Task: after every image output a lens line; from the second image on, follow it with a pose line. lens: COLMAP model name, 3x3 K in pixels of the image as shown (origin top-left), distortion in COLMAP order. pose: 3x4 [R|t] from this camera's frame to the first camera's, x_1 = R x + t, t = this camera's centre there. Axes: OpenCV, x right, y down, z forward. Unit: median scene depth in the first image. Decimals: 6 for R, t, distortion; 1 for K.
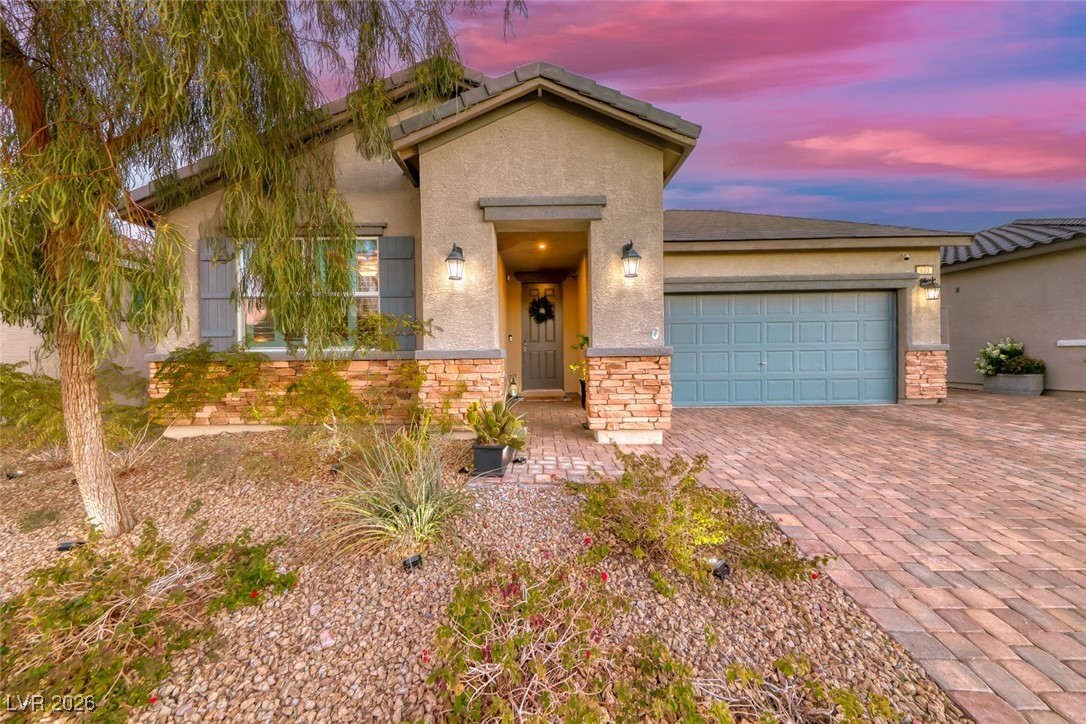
lens RADIAL K [[377.7, 0, 538.6], [0, 377.7, 357.0], [0, 0, 1]] dist [0.013878, -0.000571]
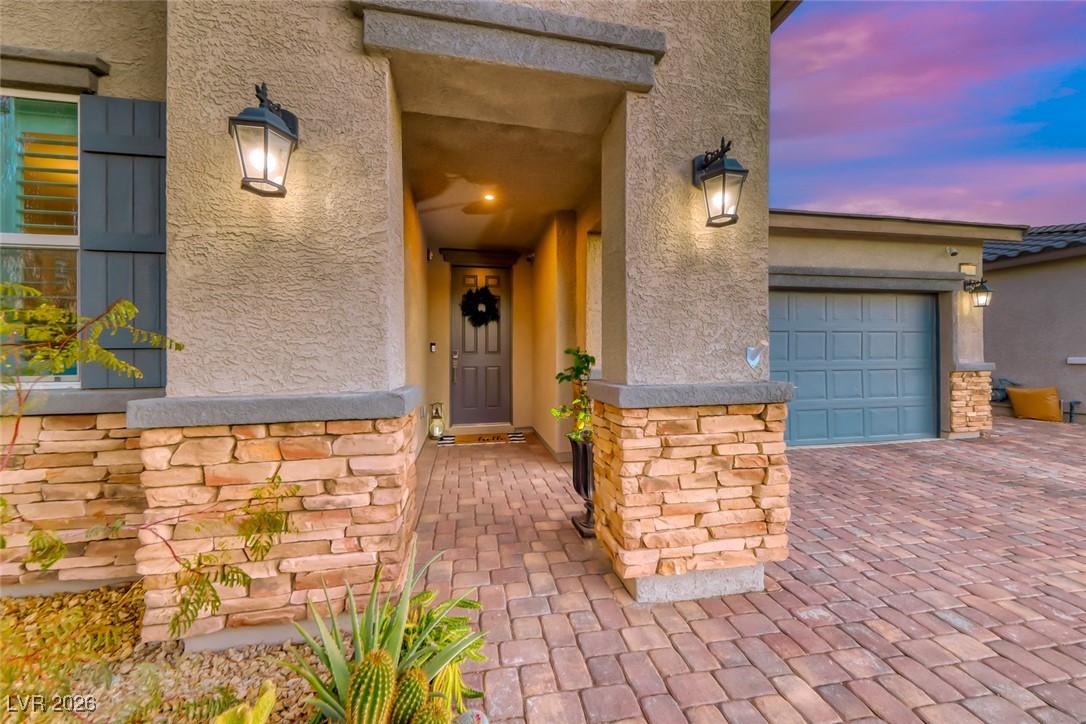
lens RADIAL K [[431.7, 0, 547.4], [0, 431.7, 353.8], [0, 0, 1]] dist [0.017509, 0.000382]
pose [[0.983060, 0.008938, 0.183069, -0.034451], [-0.004075, 0.999629, -0.026926, -0.042052], [-0.183241, 0.025724, 0.982731, 0.475322]]
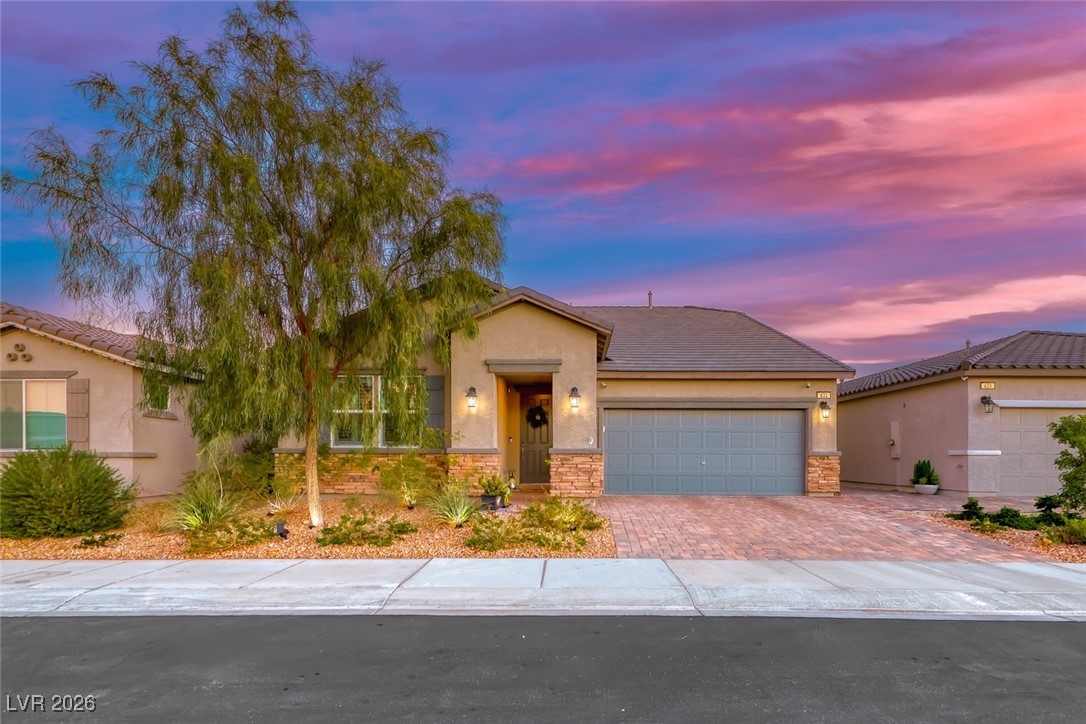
lens RADIAL K [[431.7, 0, 572.9], [0, 431.7, 466.1], [0, 0, 1]] dist [0.017509, 0.000382]
pose [[0.998651, 0.016394, 0.049263, 0.123448], [-0.017090, 0.999759, 0.013751, 0.023730], [-0.049025, -0.014574, 0.998691, -0.826400]]
